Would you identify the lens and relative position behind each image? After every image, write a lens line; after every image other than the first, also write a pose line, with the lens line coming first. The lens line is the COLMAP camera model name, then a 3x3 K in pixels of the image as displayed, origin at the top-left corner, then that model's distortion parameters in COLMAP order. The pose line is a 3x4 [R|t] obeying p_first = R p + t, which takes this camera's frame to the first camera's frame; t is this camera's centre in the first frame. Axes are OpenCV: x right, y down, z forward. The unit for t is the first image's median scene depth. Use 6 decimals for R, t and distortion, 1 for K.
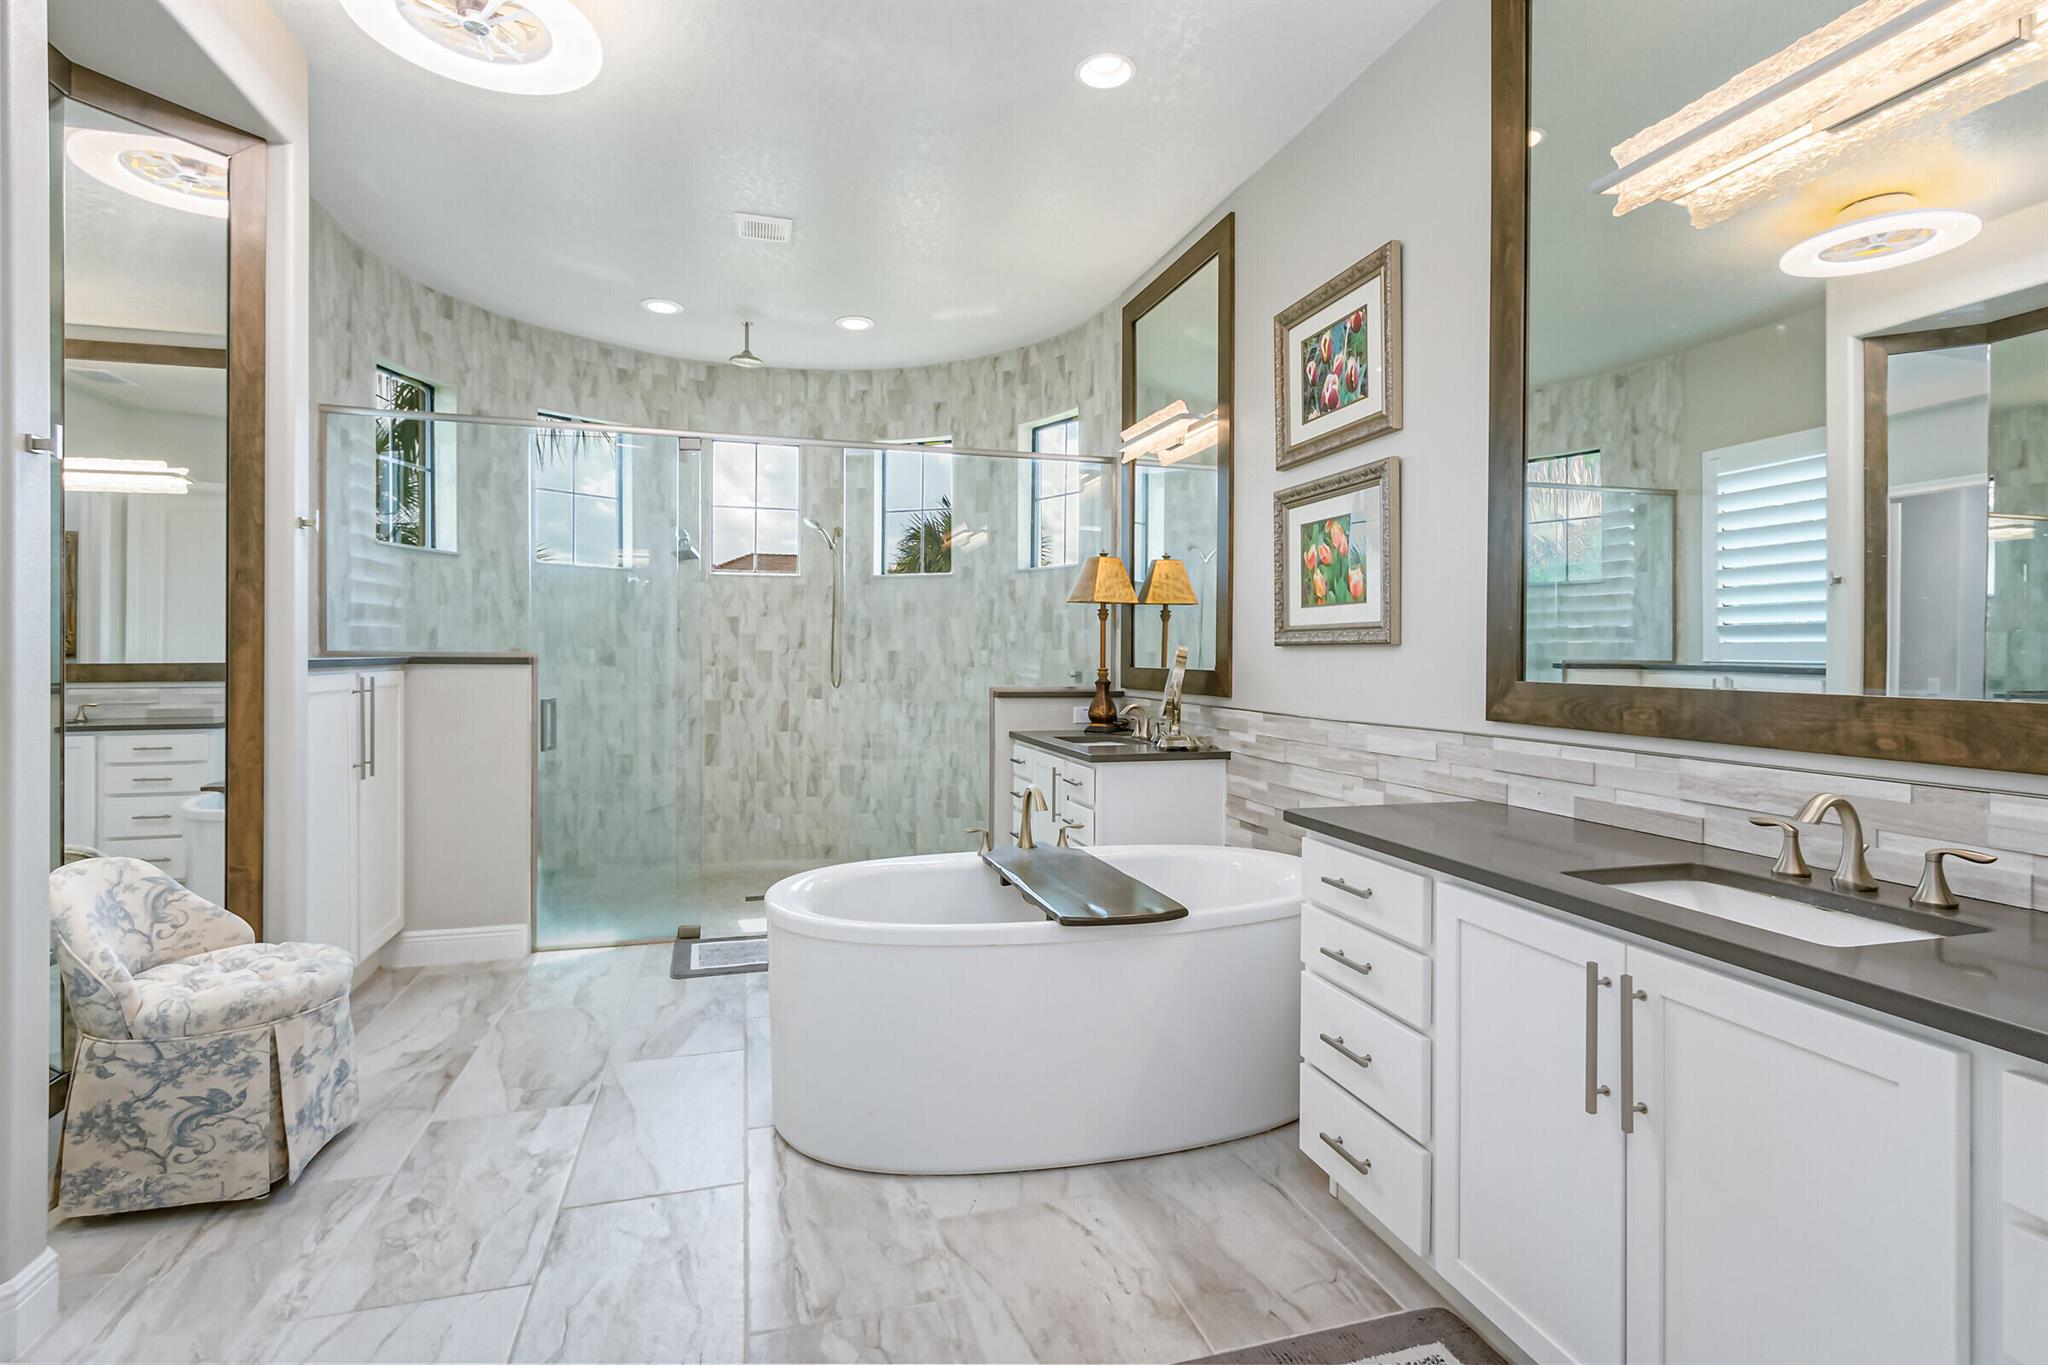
lens RADIAL K [[997.0, 0, 1021.9], [0, 997.0, 661.8], [0, 0, 1]] dist [0.002849, -0.000334]
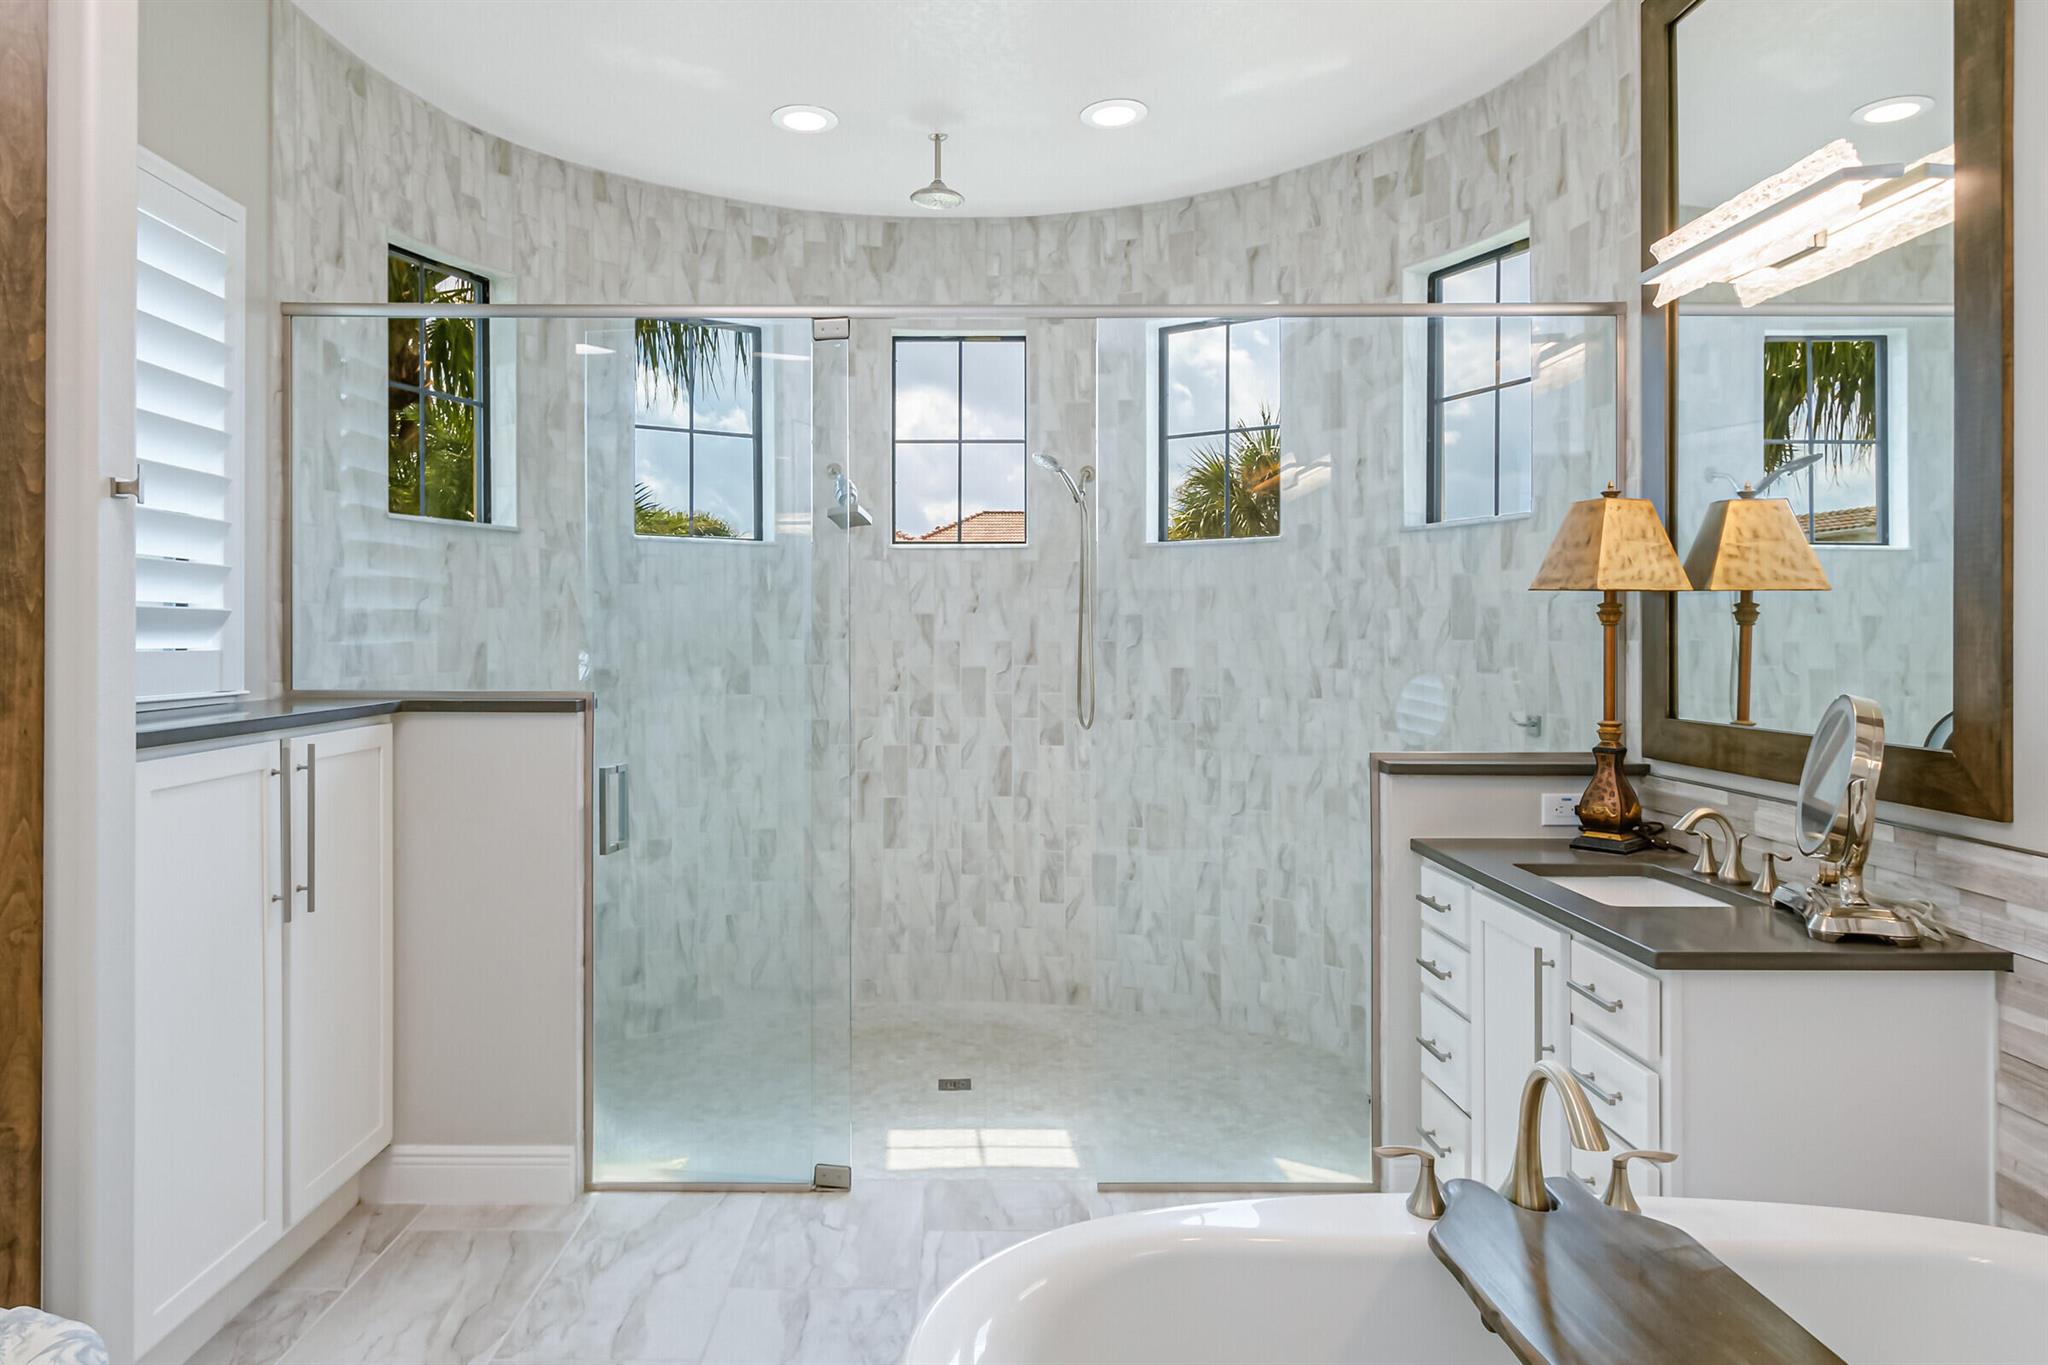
lens RADIAL K [[770.7, 0, 1022.0], [0, 770.7, 584.8], [0, 0, 1]] dist [0.000669, -0.000017]
pose [[0.960497, -0.005106, -0.278243, -0.093948], [0.003991, 0.999982, -0.004574, -0.061303], [0.278261, 0.003283, 0.960500, 0.546911]]
